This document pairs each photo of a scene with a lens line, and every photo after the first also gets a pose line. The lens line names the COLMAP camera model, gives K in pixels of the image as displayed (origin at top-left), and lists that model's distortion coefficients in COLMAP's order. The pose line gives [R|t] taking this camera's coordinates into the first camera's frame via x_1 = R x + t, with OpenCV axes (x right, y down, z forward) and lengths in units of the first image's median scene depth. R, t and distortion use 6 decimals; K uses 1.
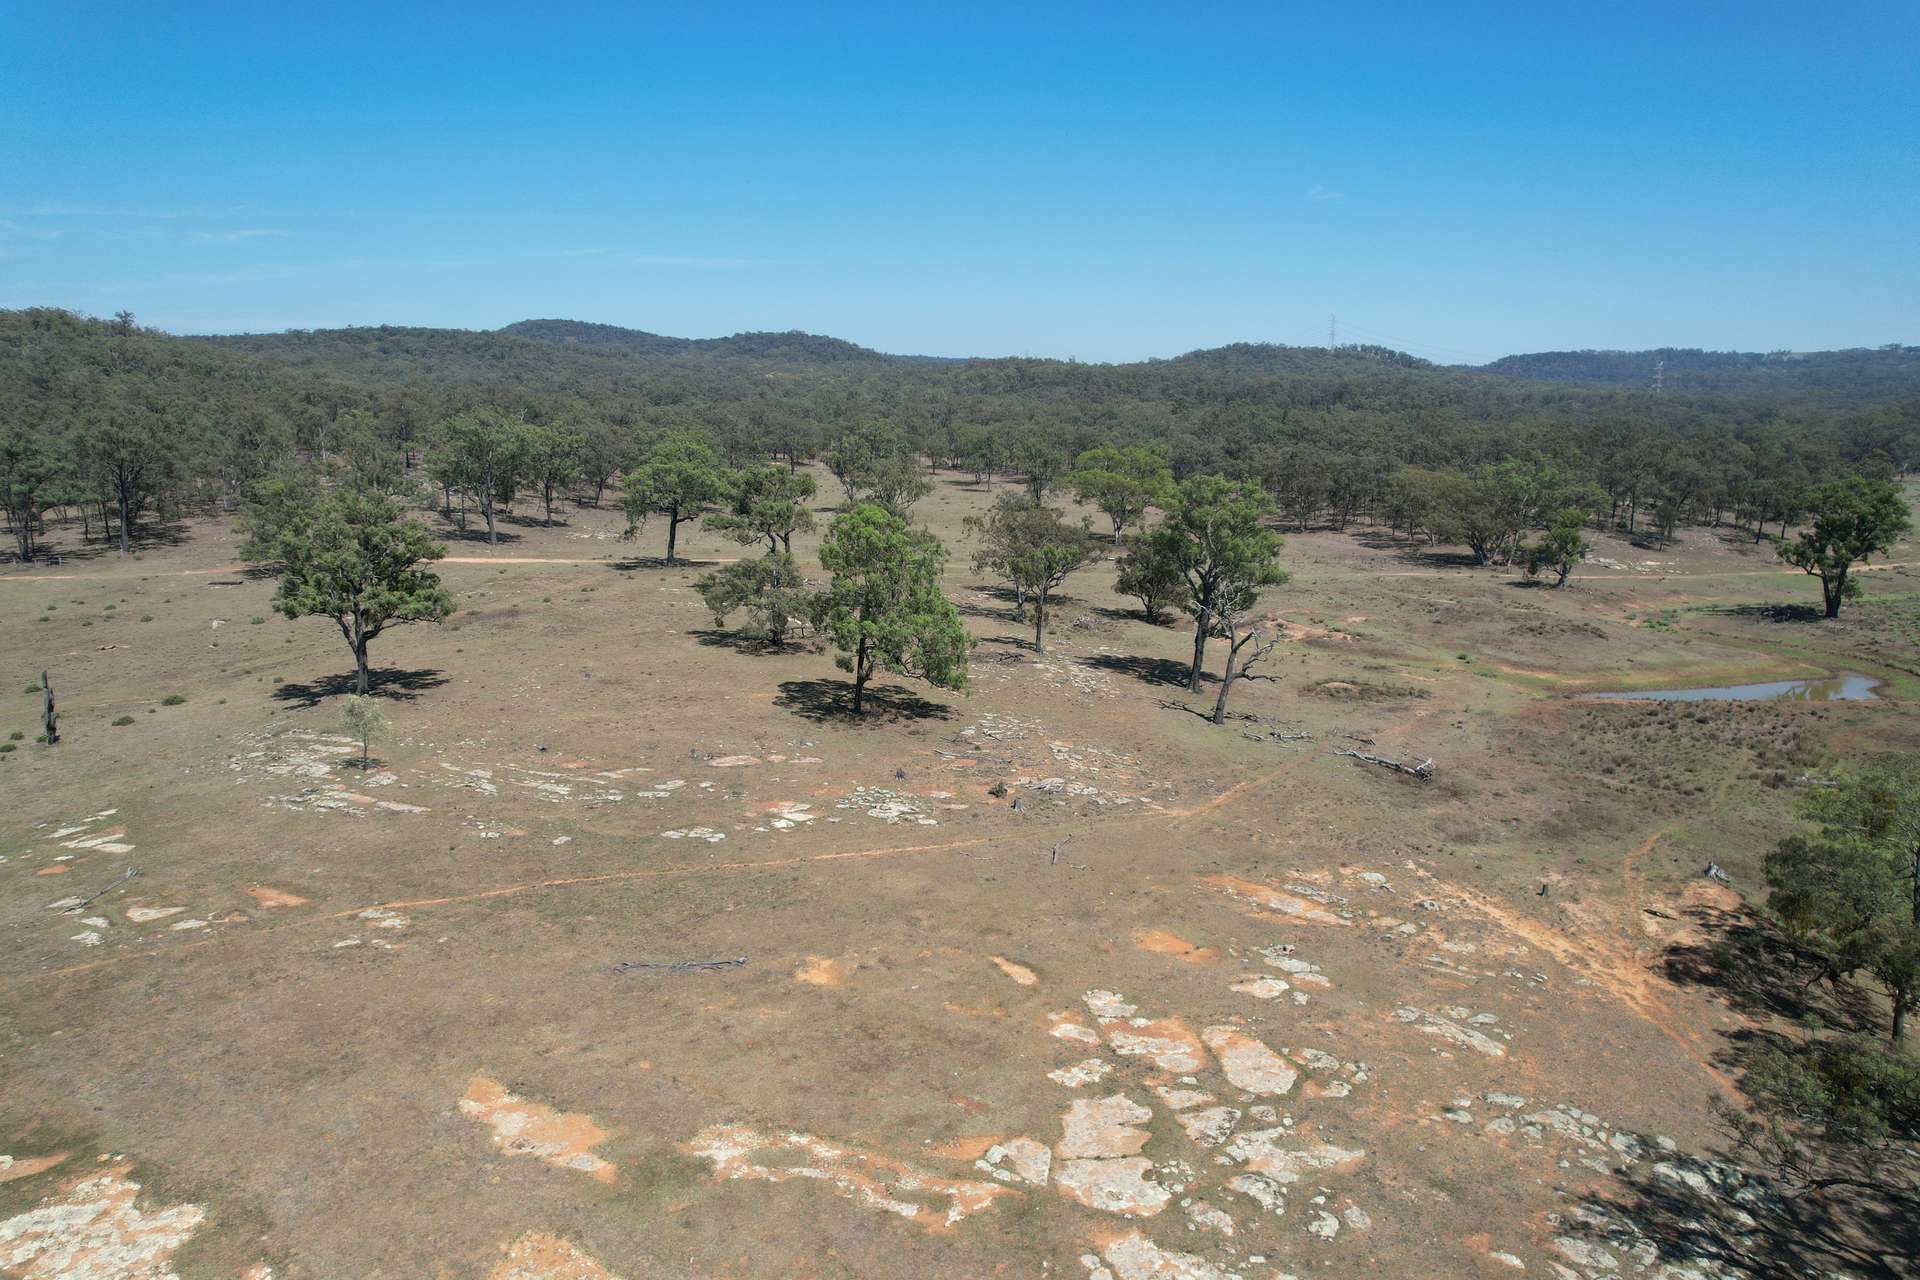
lens RADIAL K [[1220.2, 0, 970.8], [0, 1220.2, 641.6], [0, 0, 1]] dist [-0.095123, 0.095000]
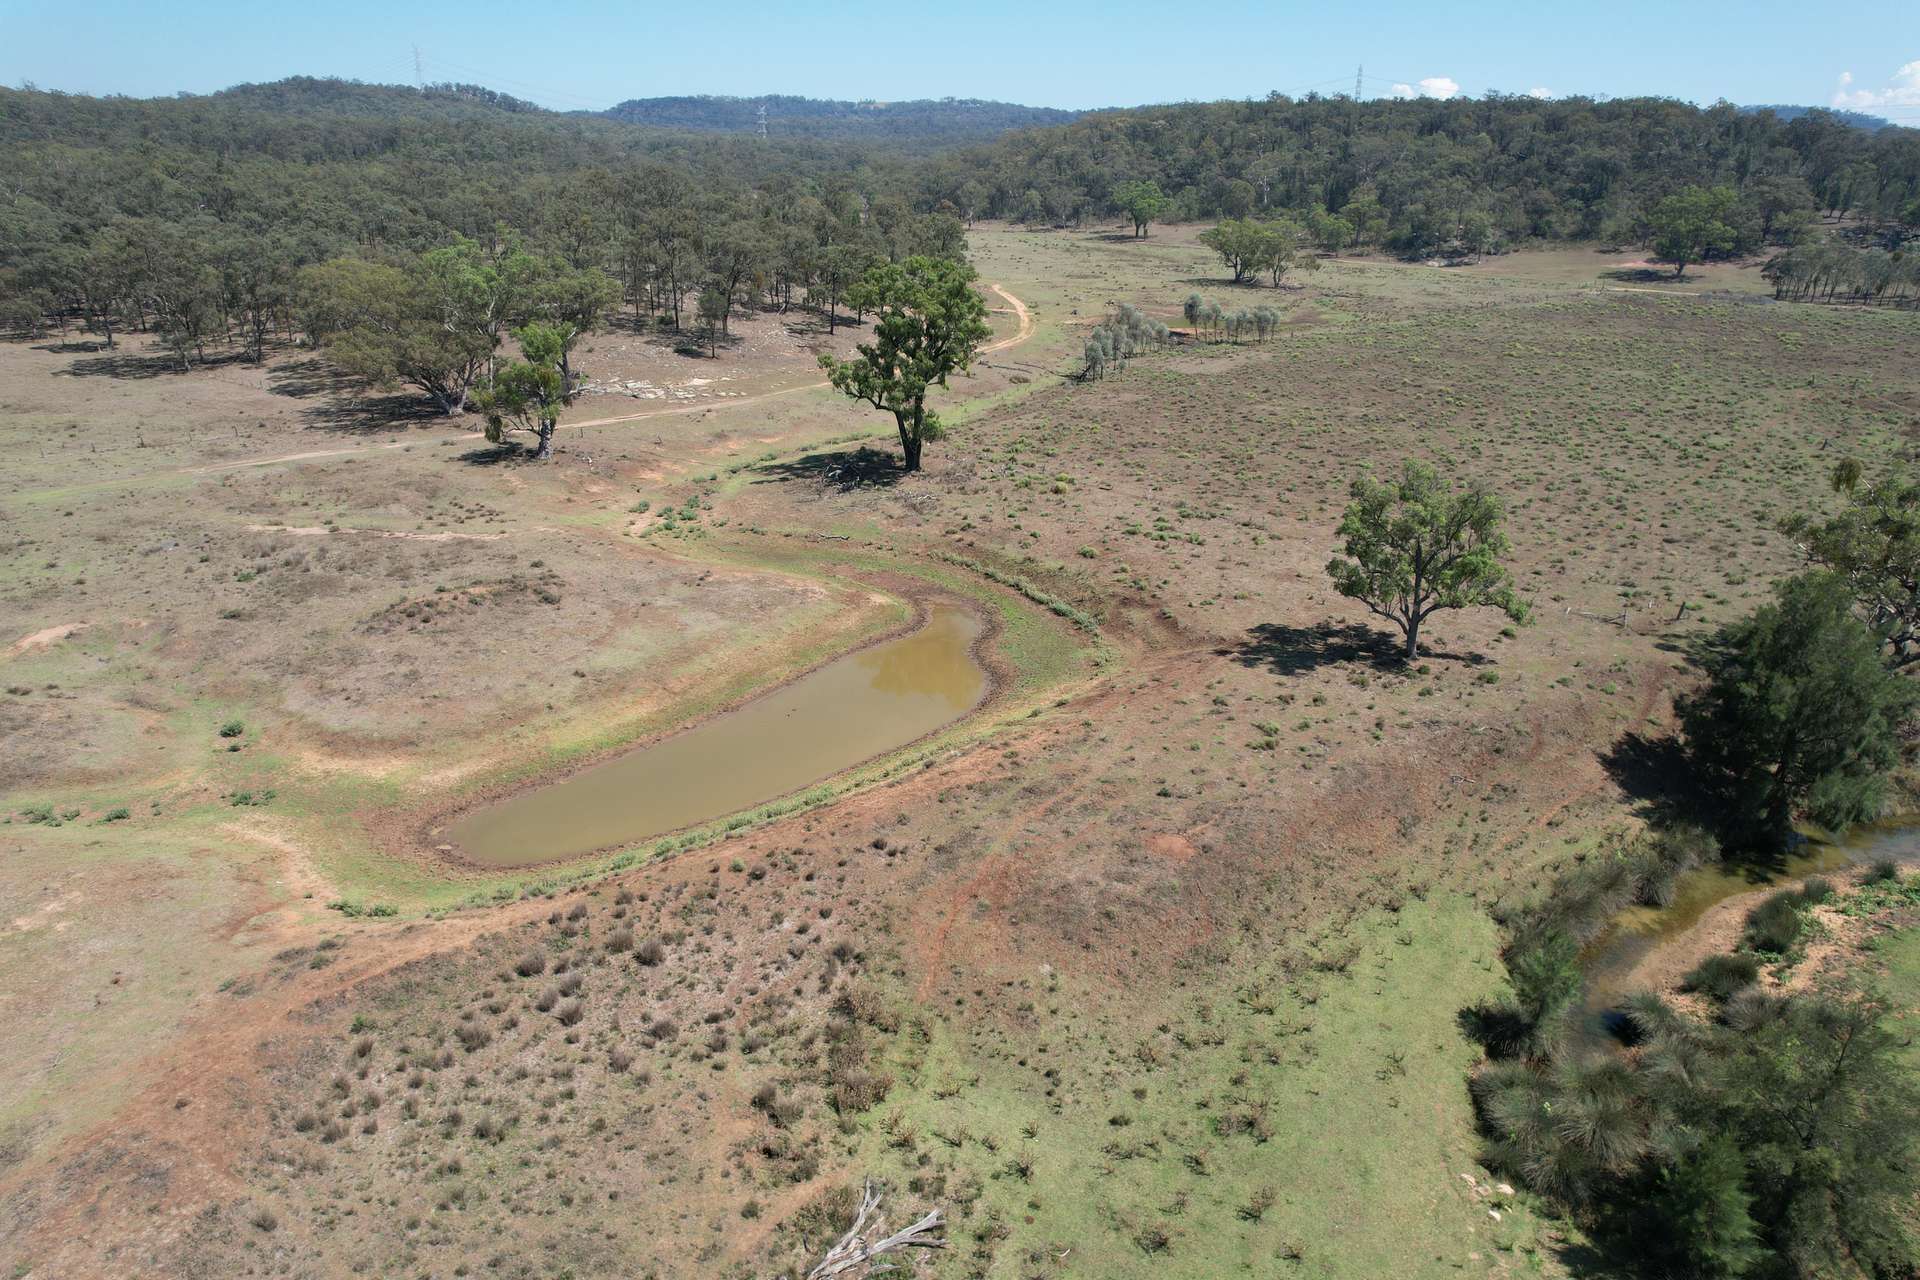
lens RADIAL K [[1220.2, 0, 970.8], [0, 1220.2, 641.6], [0, 0, 1]] dist [-0.095123, 0.095000]
pose [[0.789983, -0.224780, 0.570439, 0.238220], [0.112077, 0.967639, 0.226084, -0.055829], [-0.602799, -0.114669, 0.789611, 0.304090]]
